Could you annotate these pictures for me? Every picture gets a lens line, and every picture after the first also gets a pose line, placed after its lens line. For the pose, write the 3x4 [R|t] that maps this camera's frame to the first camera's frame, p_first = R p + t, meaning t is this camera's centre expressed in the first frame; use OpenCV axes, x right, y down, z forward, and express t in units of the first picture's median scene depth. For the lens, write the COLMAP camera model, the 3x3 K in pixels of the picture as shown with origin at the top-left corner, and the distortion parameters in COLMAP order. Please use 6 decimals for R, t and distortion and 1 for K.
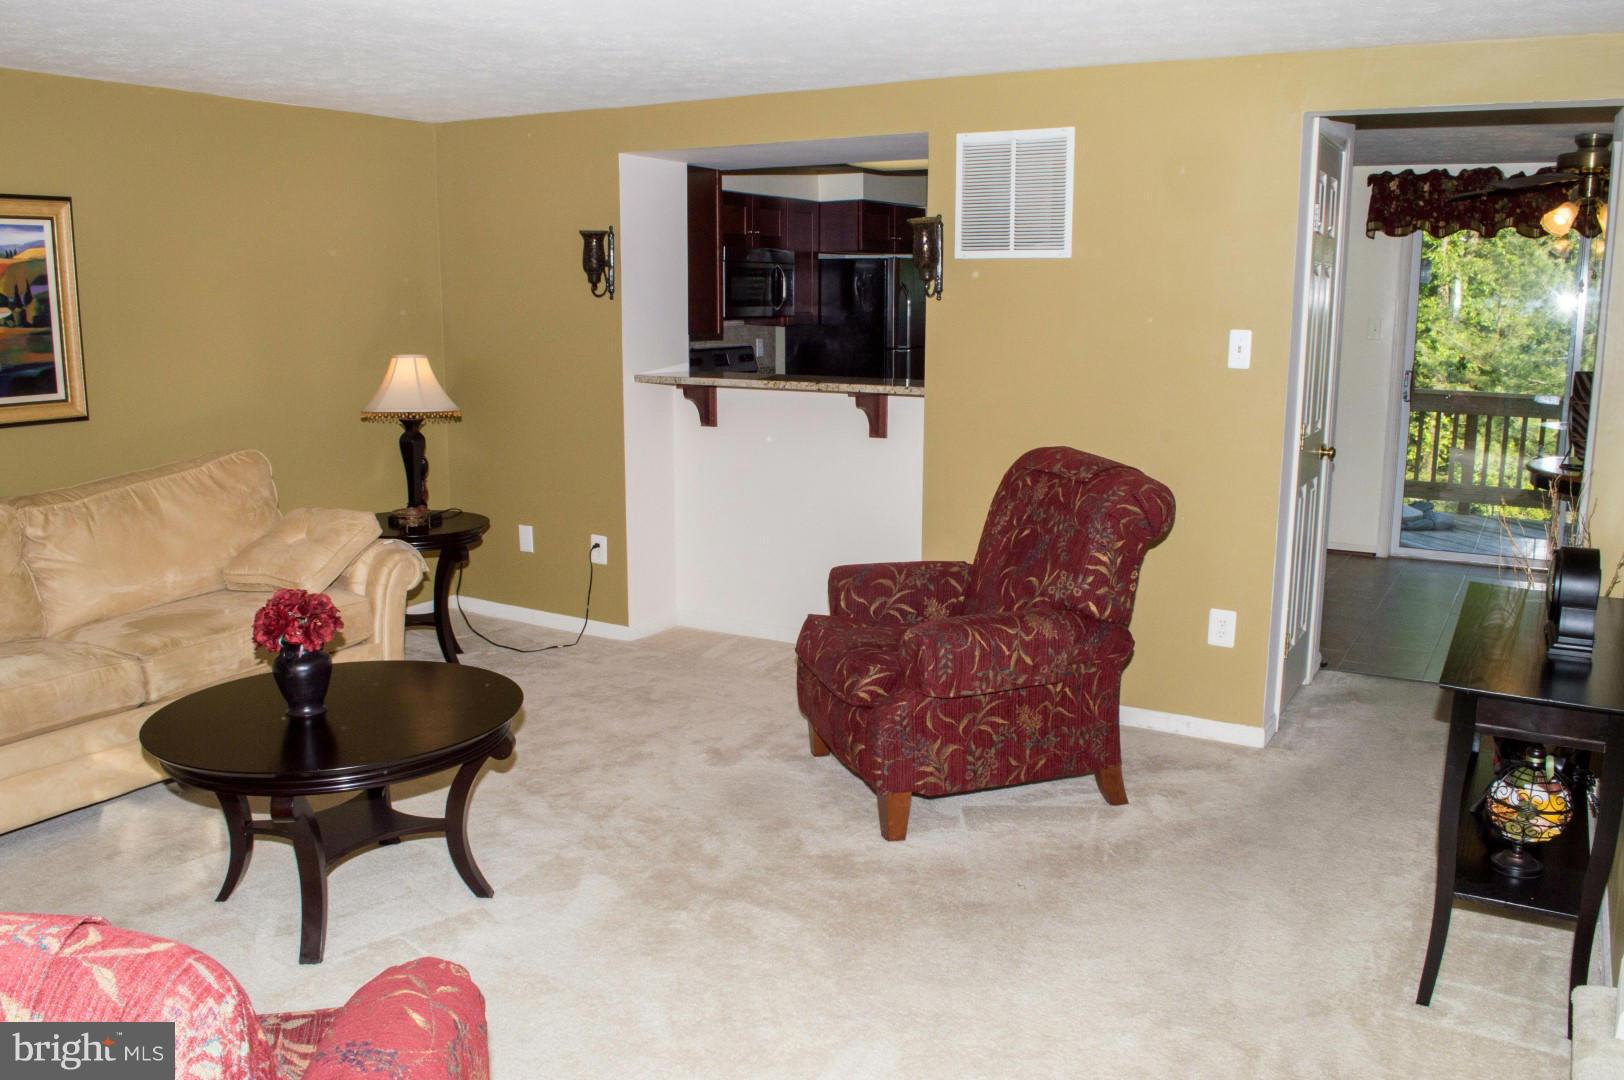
lens RADIAL K [[1300.1, 0, 812.0], [0, 1300.1, 540.0], [0, 0, 1]] dist [-0.080739, 0.012823]
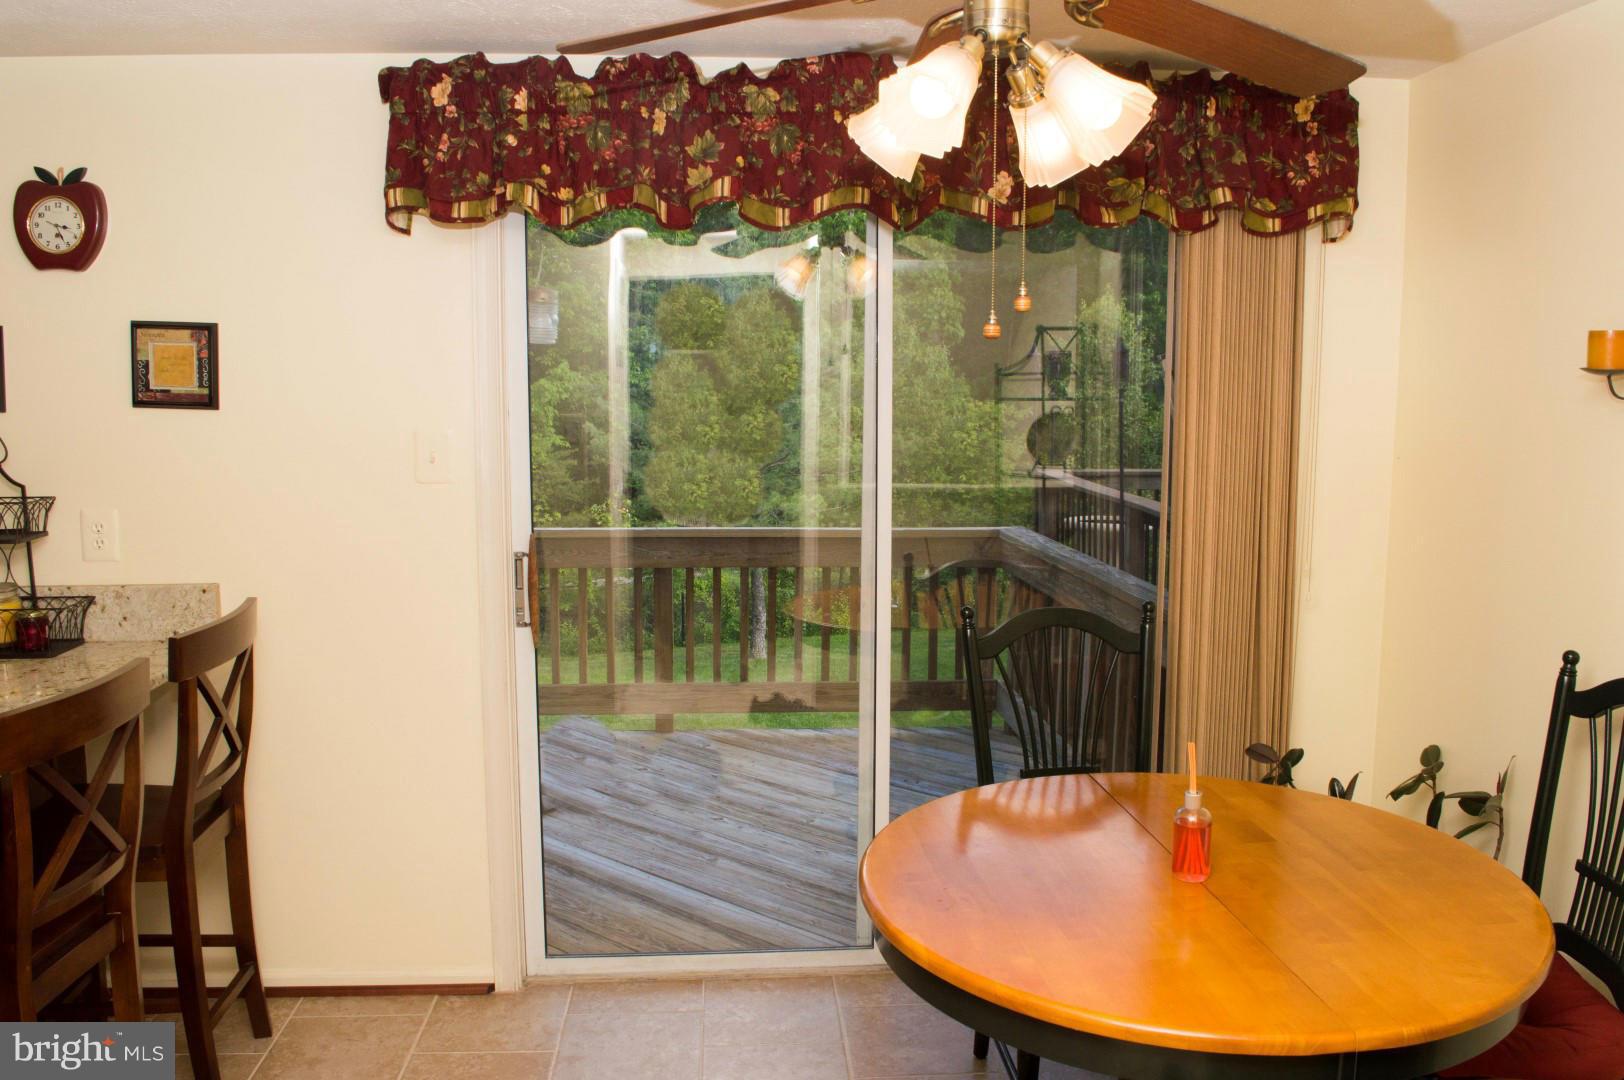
lens RADIAL K [[1300.1, 0, 812.0], [0, 1300.1, 540.0], [0, 0, 1]] dist [-0.080739, 0.012823]
pose [[0.799988, -0.080082, 0.594648, 0.487287], [0.112658, 0.993475, -0.017768, -0.196833], [-0.589345, 0.081206, 0.803790, 1.006380]]
